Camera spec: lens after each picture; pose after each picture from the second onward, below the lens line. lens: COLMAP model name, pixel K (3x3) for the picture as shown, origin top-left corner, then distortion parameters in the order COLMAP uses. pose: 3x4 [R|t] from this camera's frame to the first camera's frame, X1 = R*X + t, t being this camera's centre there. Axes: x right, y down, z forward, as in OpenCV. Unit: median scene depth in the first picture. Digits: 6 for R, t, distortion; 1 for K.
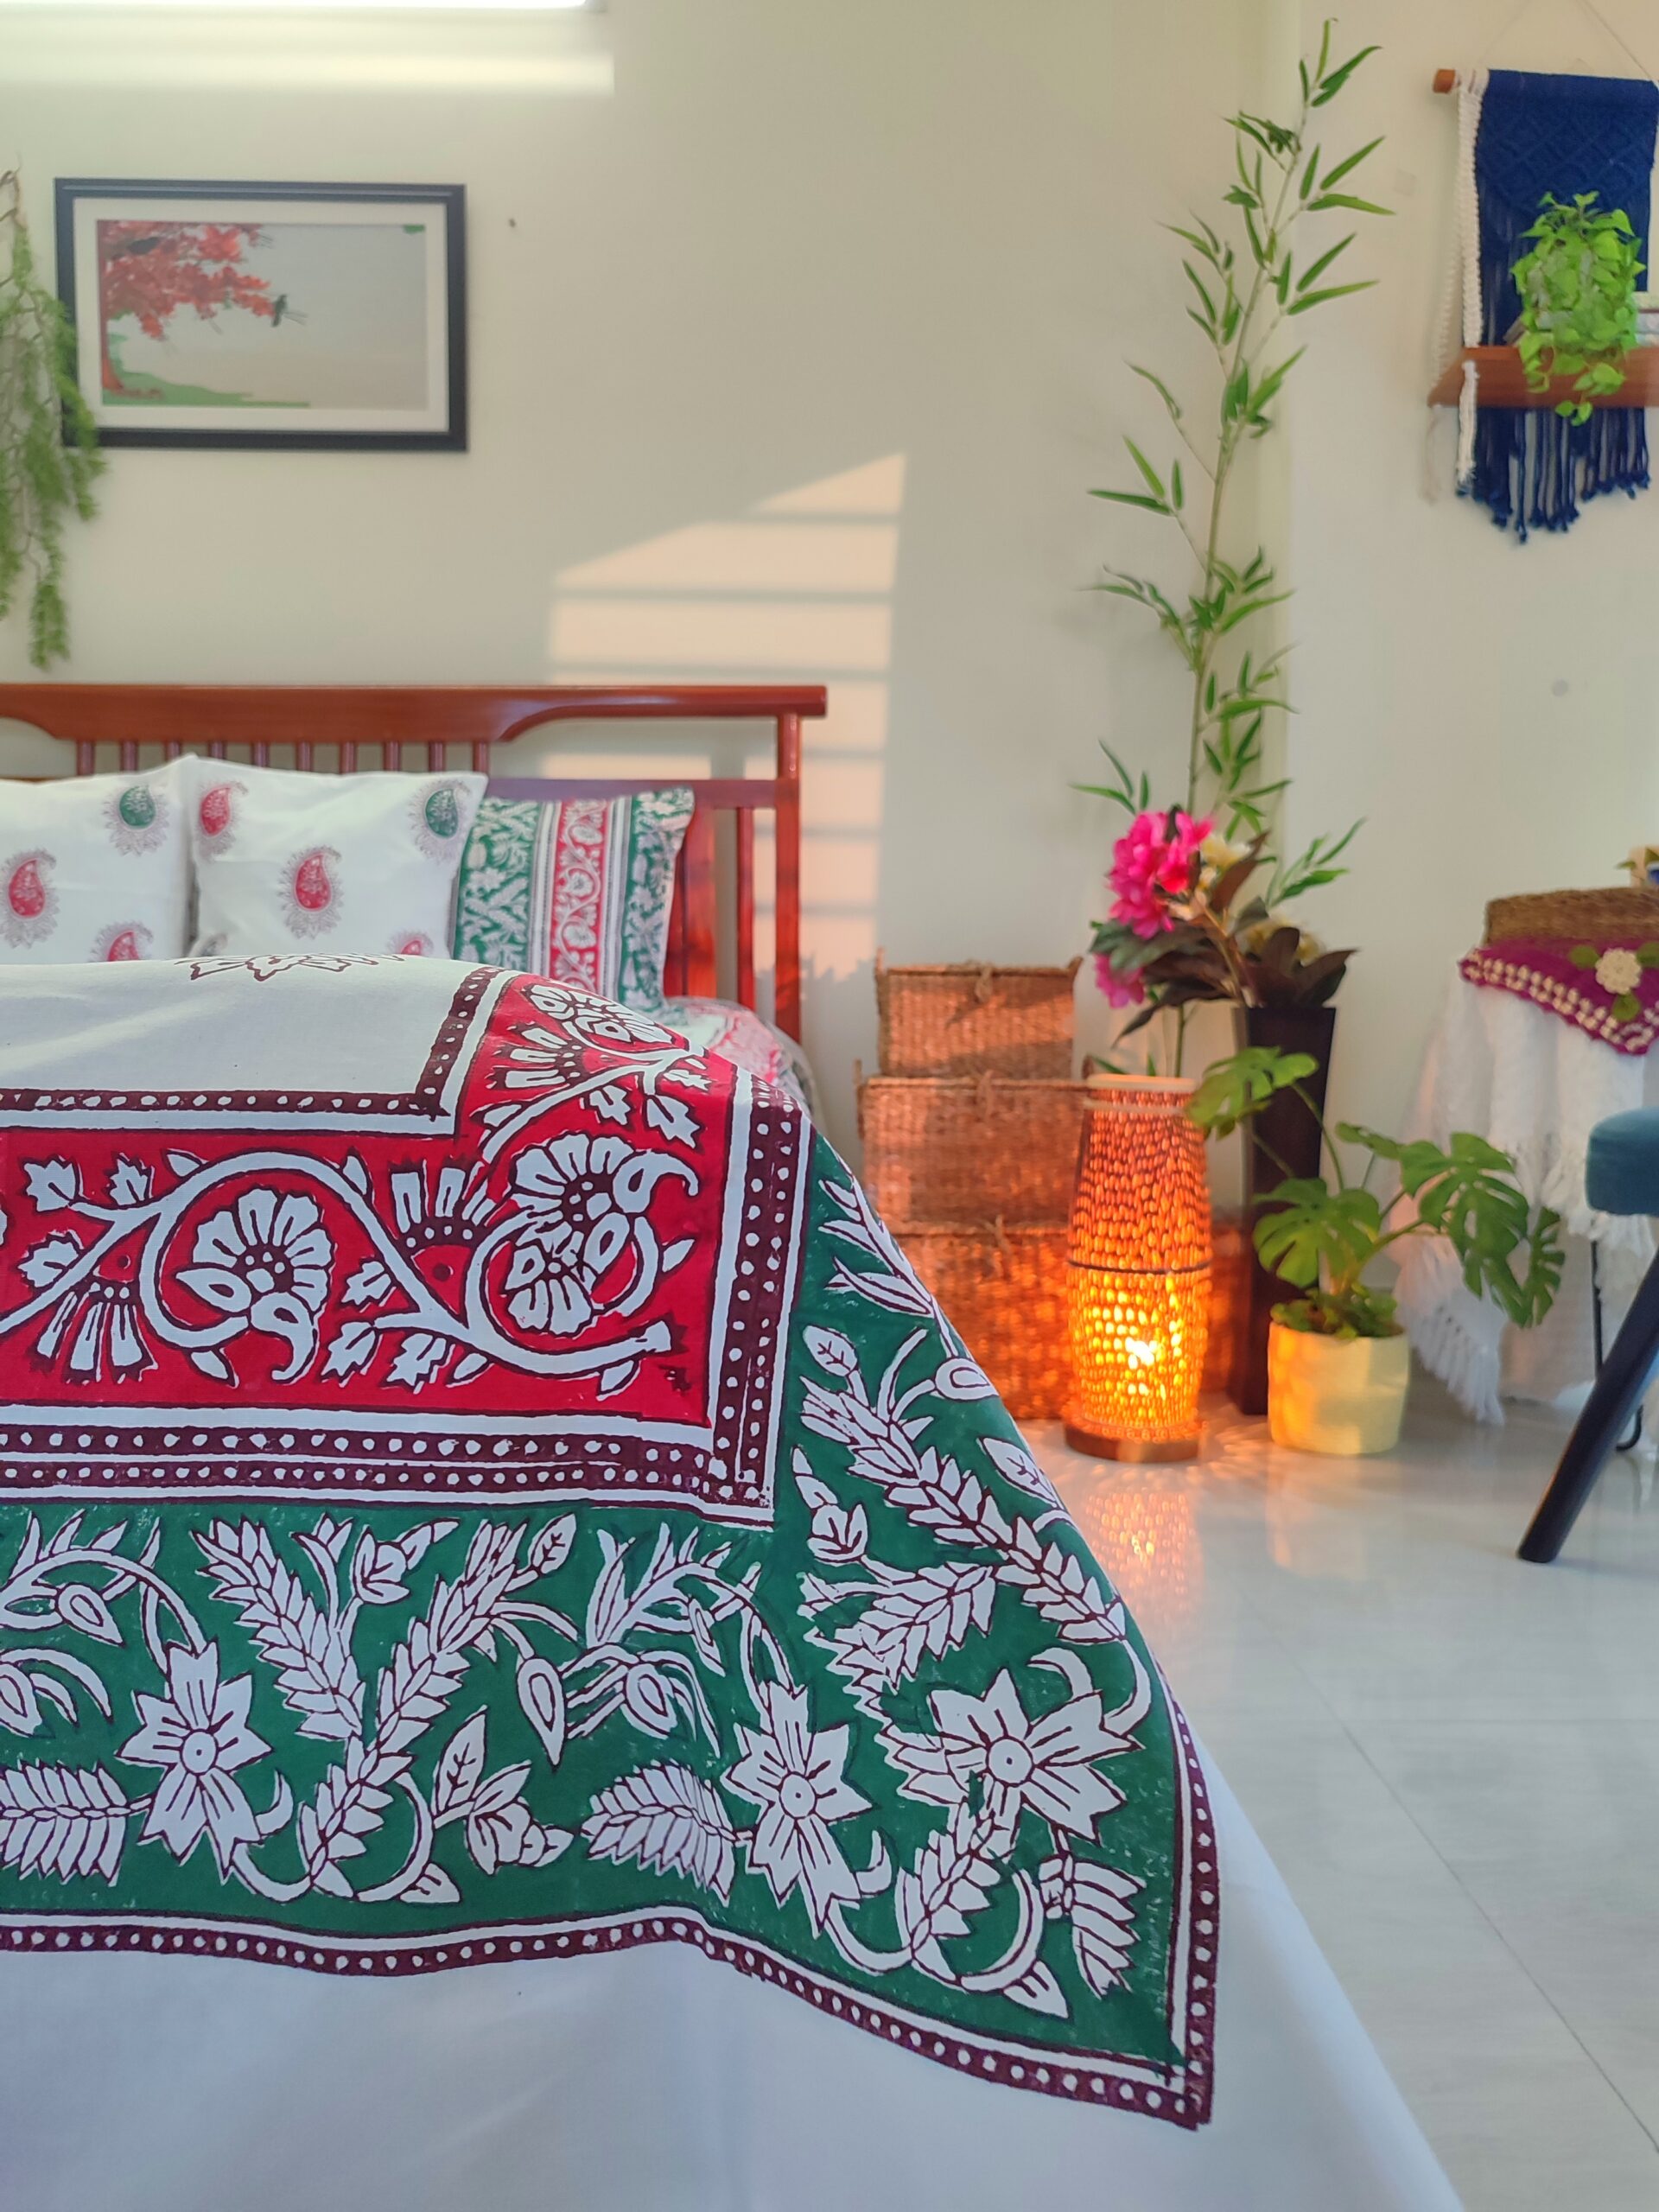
lens RADIAL K [[1584.3, 0, 829.5], [0, 1584.3, 1106.0], [0, 0, 1]] dist [-0.002630, -0.012652]
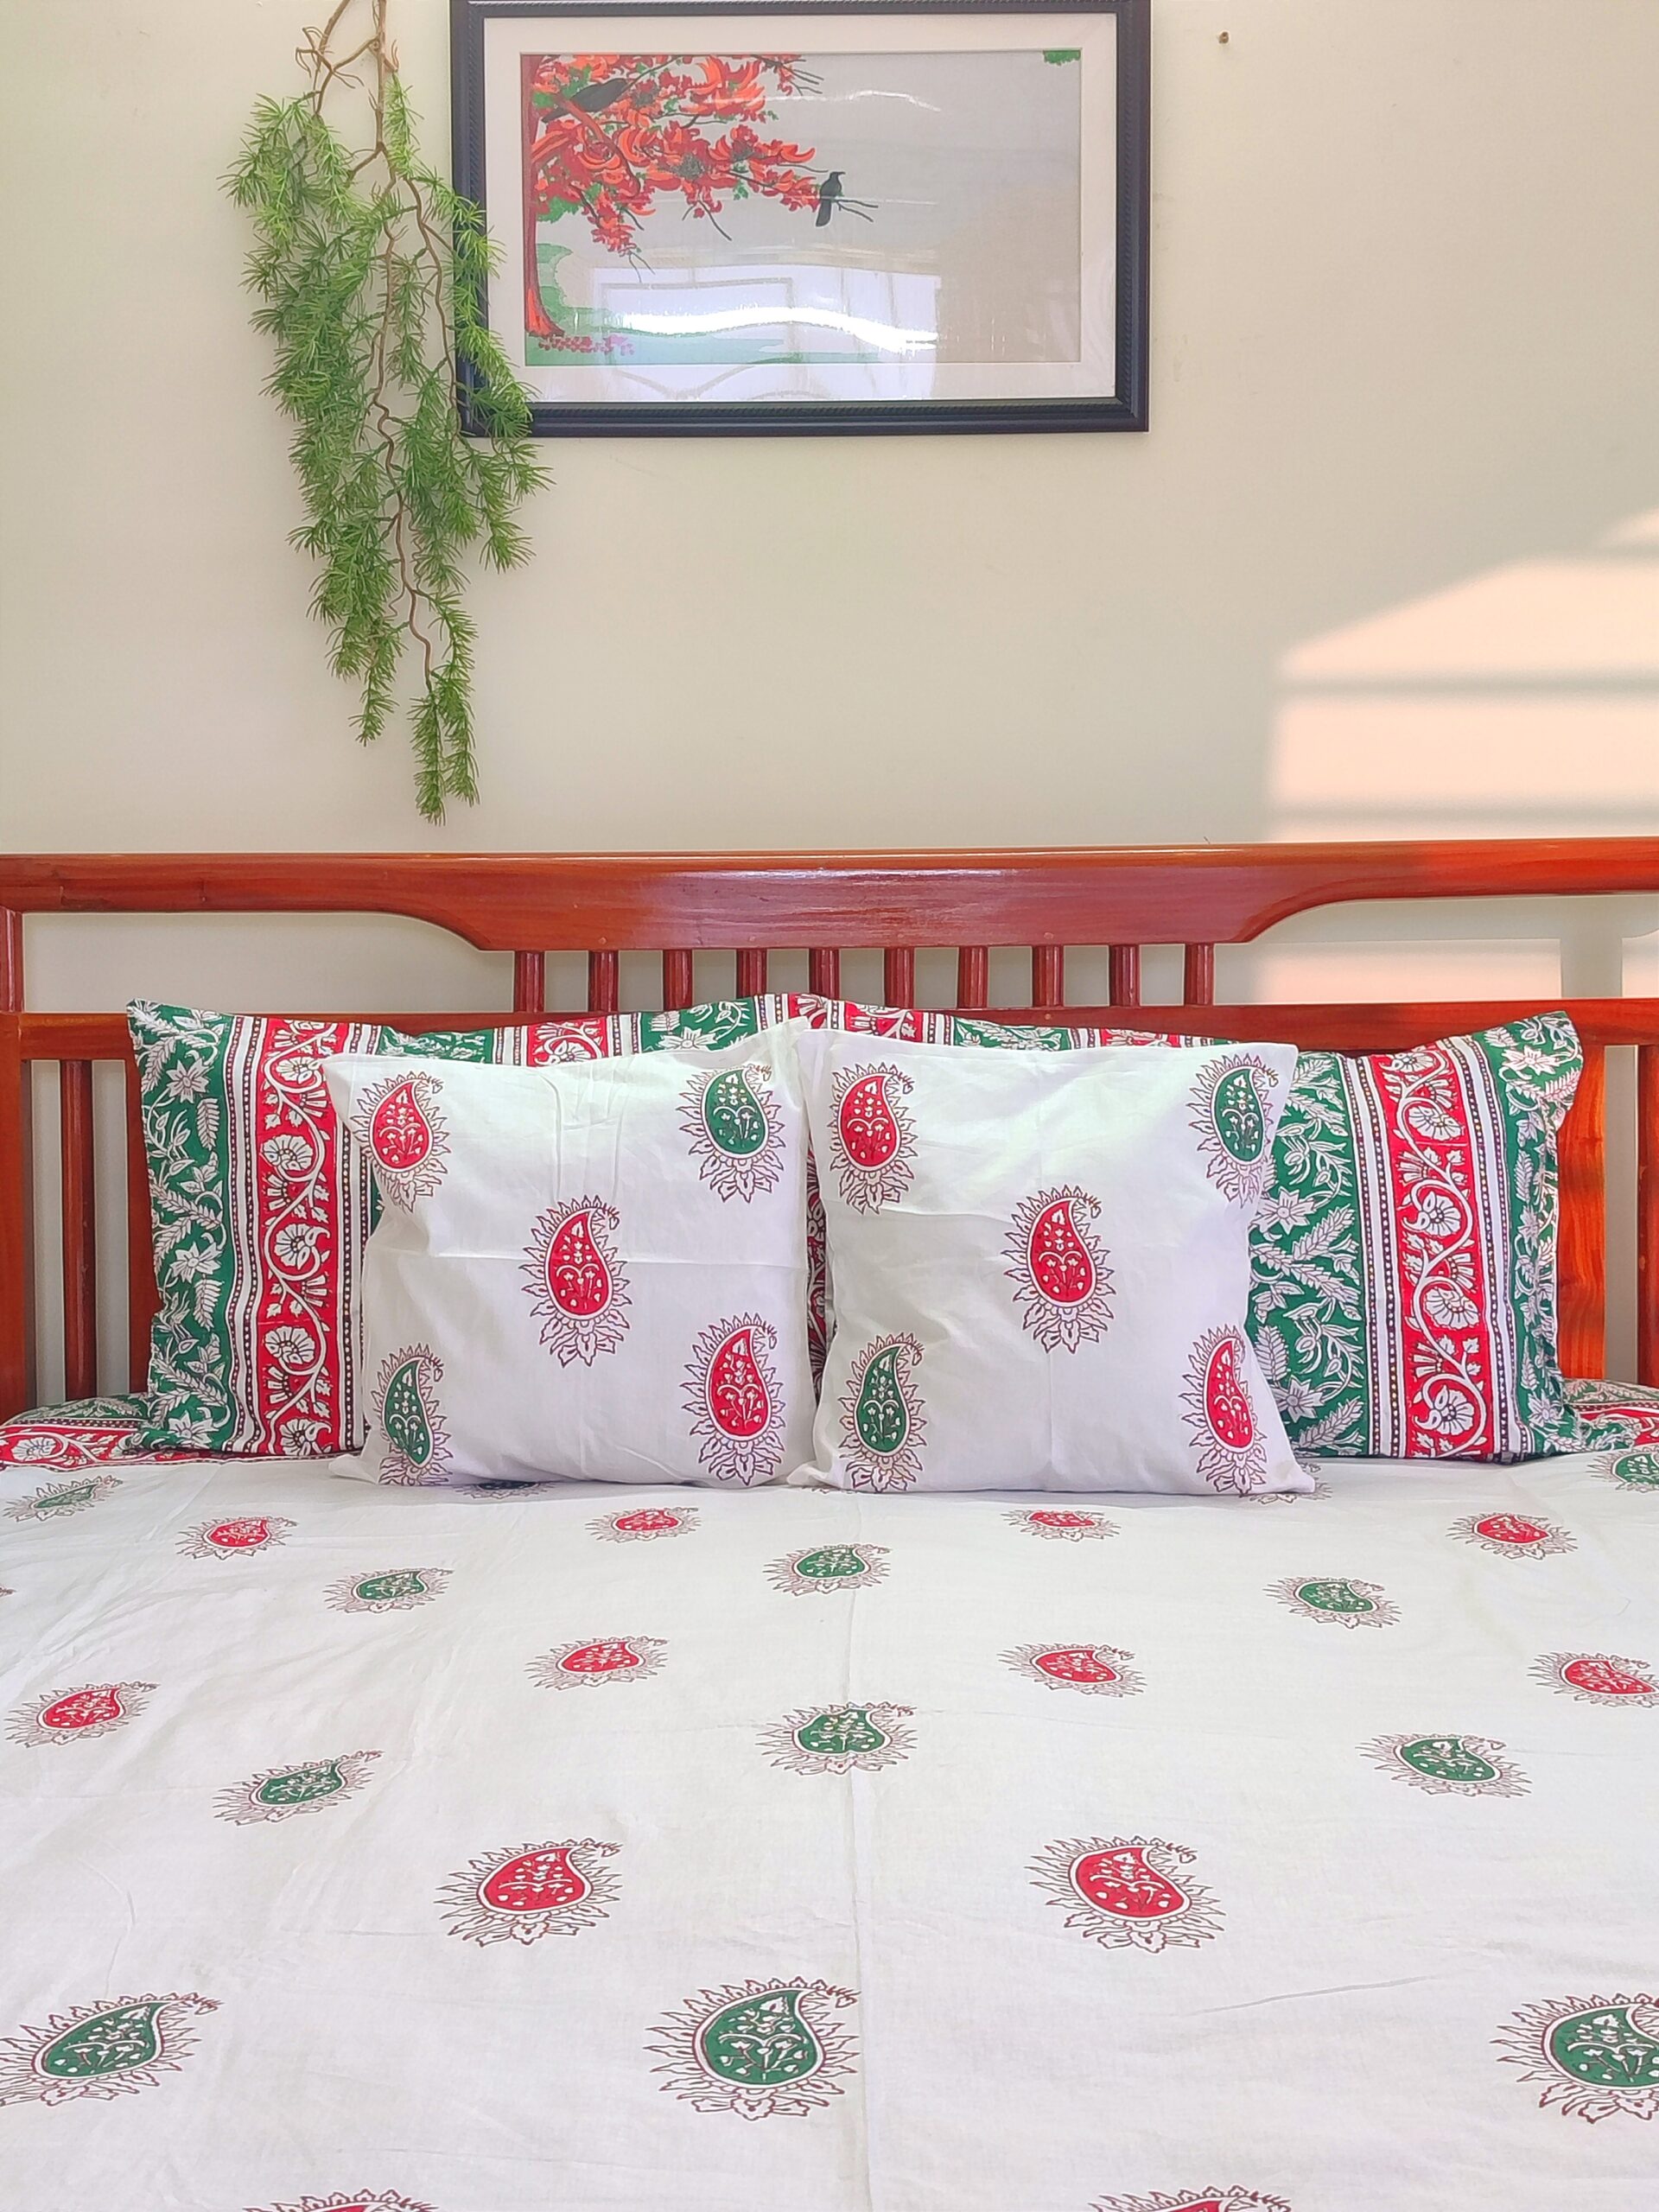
lens RADIAL K [[3295.3, 0, 760.7], [0, 3295.3, 1103.6], [0, 0, 1]] dist [0.016161, -0.131568]
pose [[0.999423, -0.014298, -0.030810, -0.378386], [0.014265, 0.999897, -0.001291, -0.186718], [0.030826, 0.000851, 0.999524, -0.241454]]
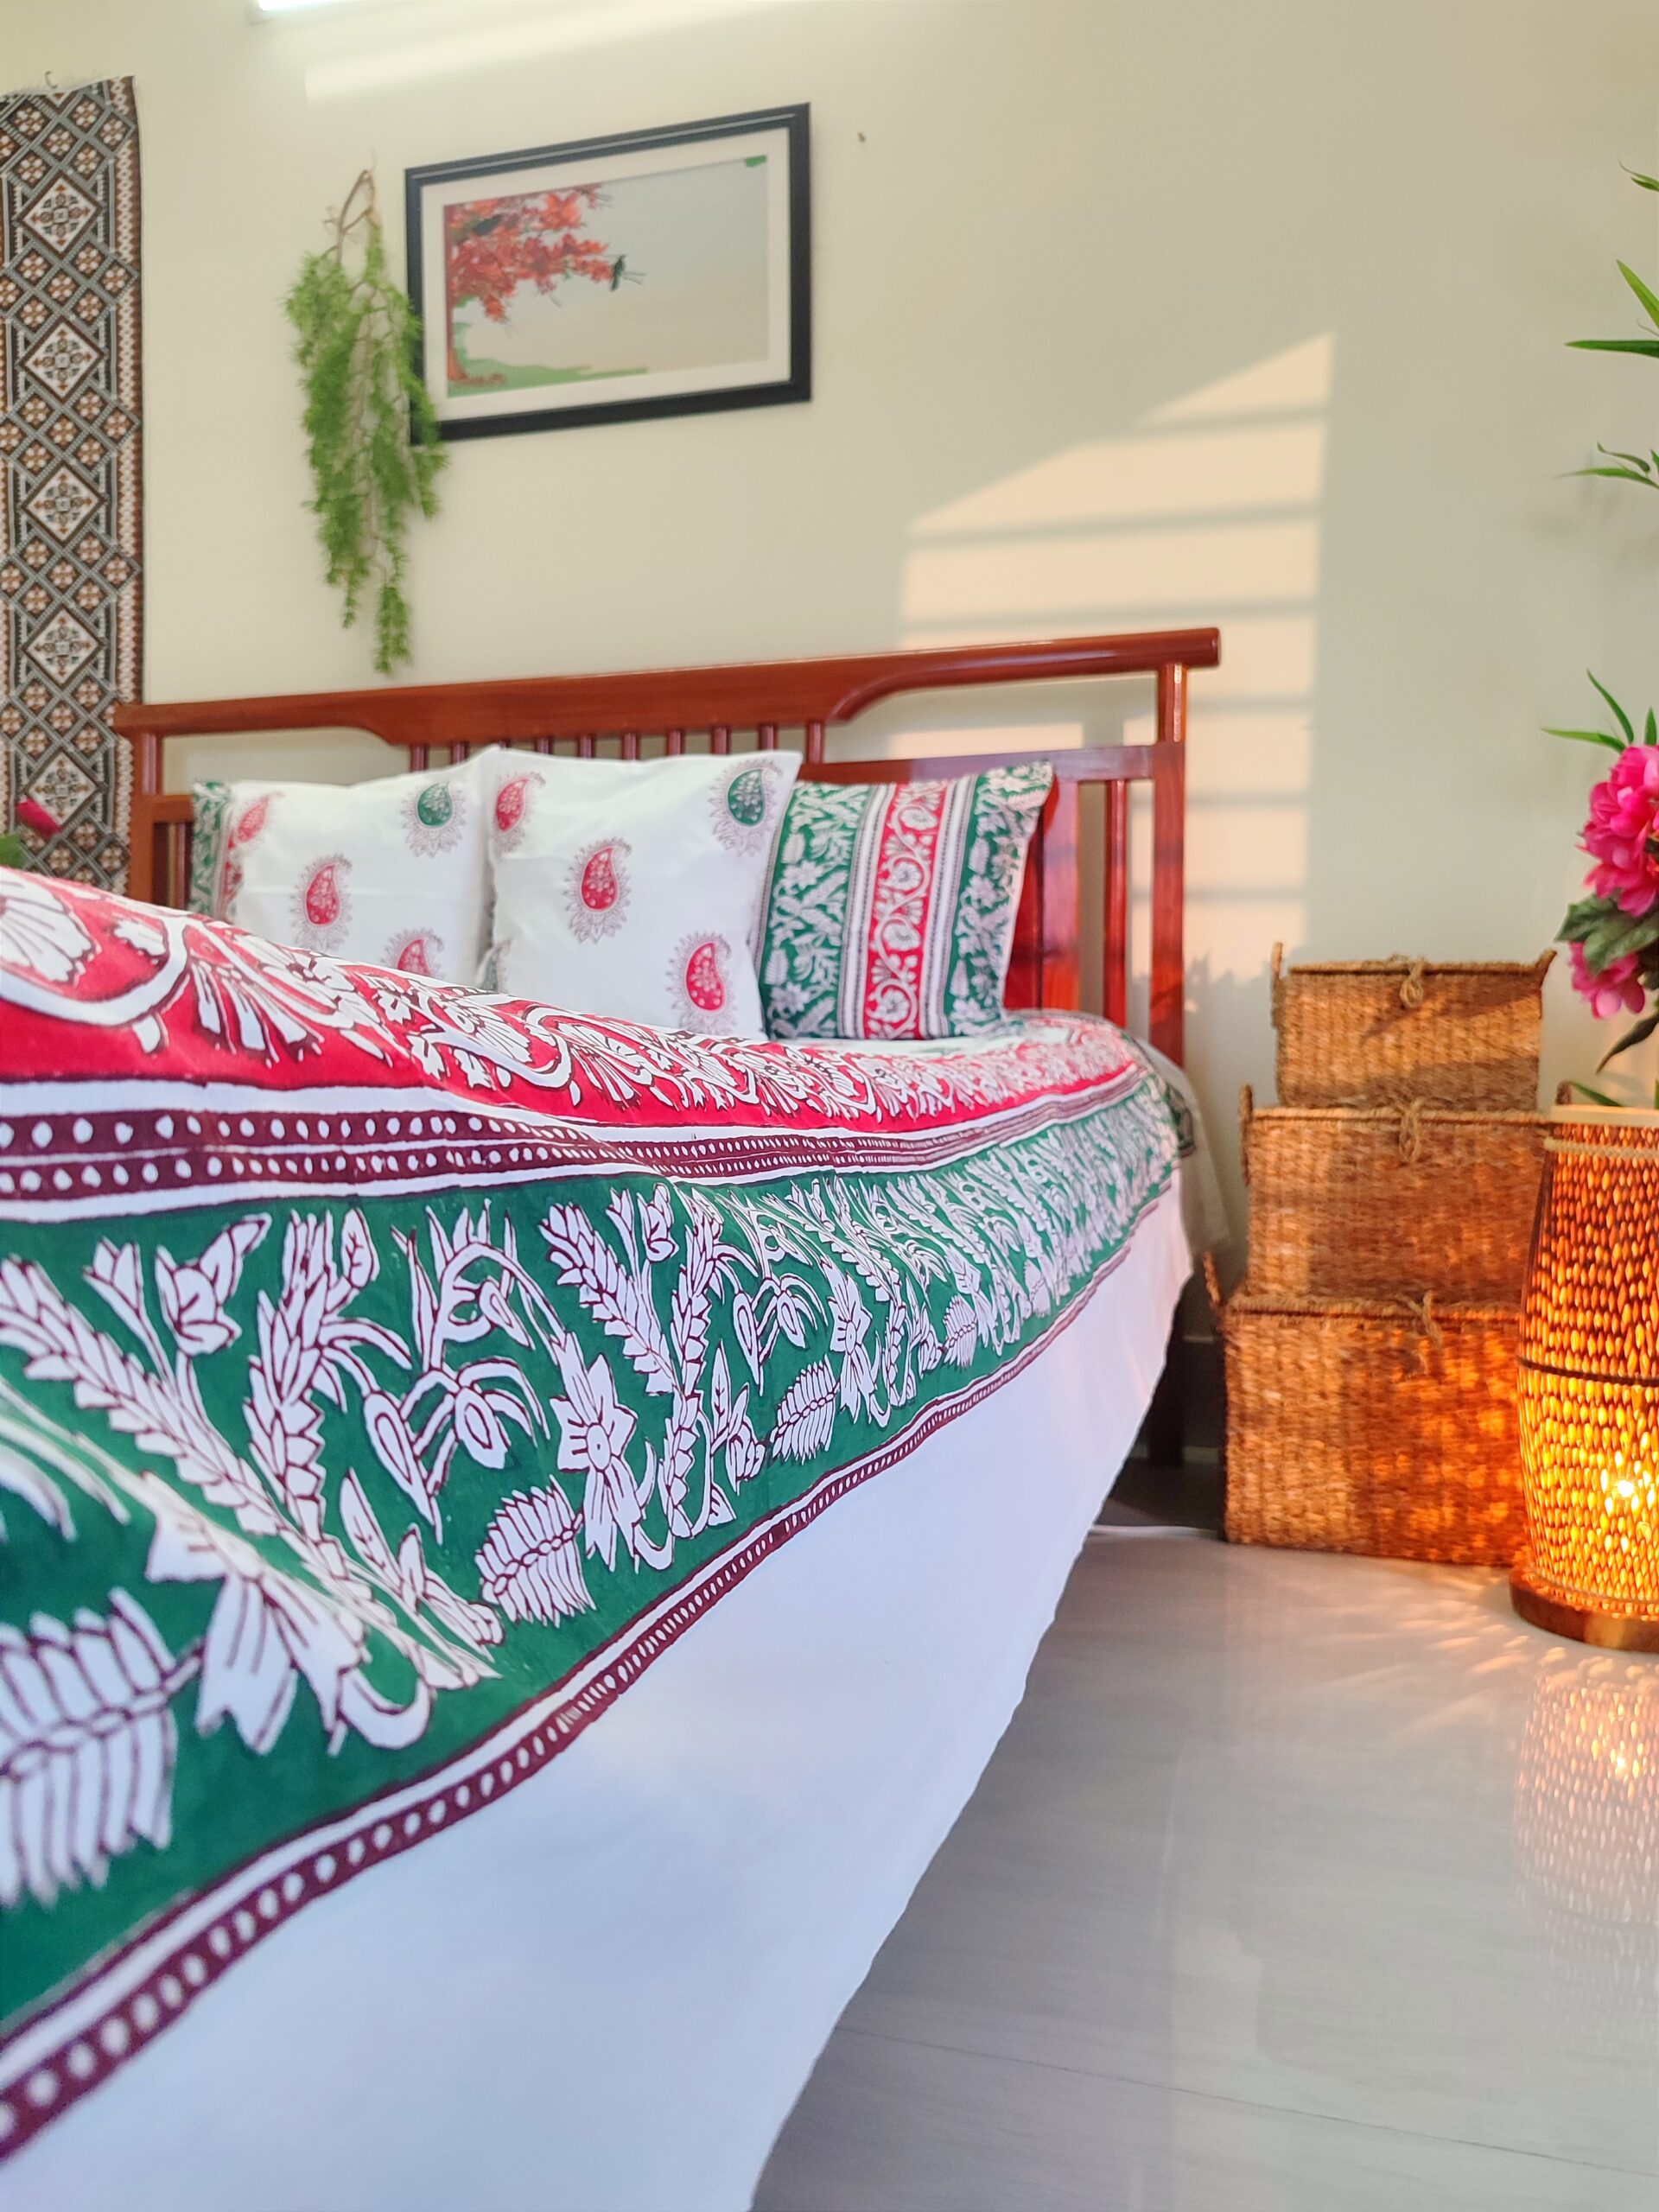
lens RADIAL K [[1631.2, 0, 823.4], [0, 1631.2, 1073.2], [0, 0, 1]] dist [0.051606, -0.093392]
pose [[0.949659, 0.002541, -0.313274, 0.075714], [-0.016439, 0.998994, -0.041730, 0.002650], [0.312853, 0.044779, 0.948746, 0.163296]]
